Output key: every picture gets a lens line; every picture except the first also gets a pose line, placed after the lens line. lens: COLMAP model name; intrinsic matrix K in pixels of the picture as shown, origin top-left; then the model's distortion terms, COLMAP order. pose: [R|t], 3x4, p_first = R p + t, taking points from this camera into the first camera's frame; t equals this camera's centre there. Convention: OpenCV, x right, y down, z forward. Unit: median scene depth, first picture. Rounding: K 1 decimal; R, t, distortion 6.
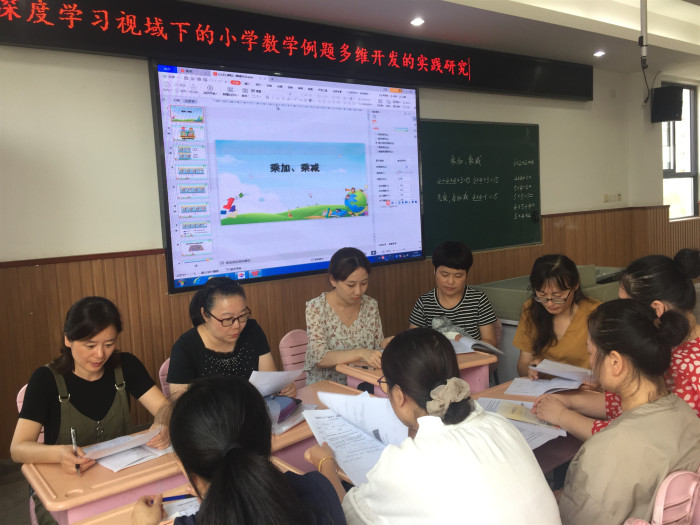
lens RADIAL K [[620.8, 0, 350.0], [0, 620.8, 262.5], [0, 0, 1]] dist [0.083007, -0.109611]
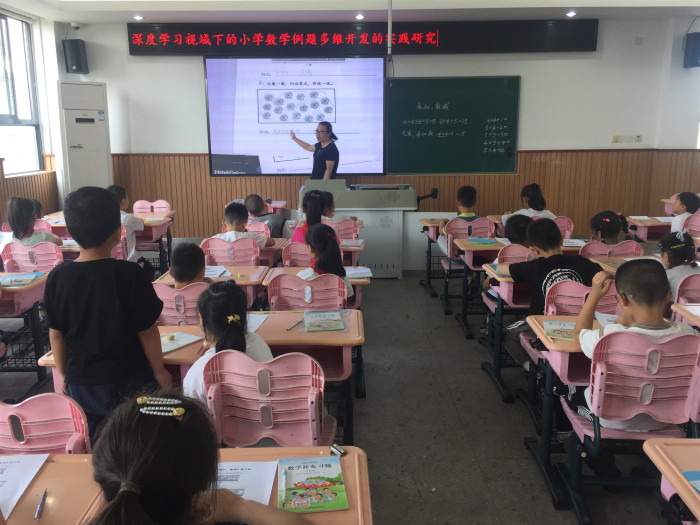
lens RADIAL K [[620.8, 0, 350.0], [0, 620.8, 262.5], [0, 0, 1]] dist [0.083007, -0.109611]
pose [[0.790105, 0.184422, -0.584571, 0.928119], [-0.090419, 0.978299, 0.186427, -0.068004], [0.606267, -0.094440, 0.789634, -0.240338]]
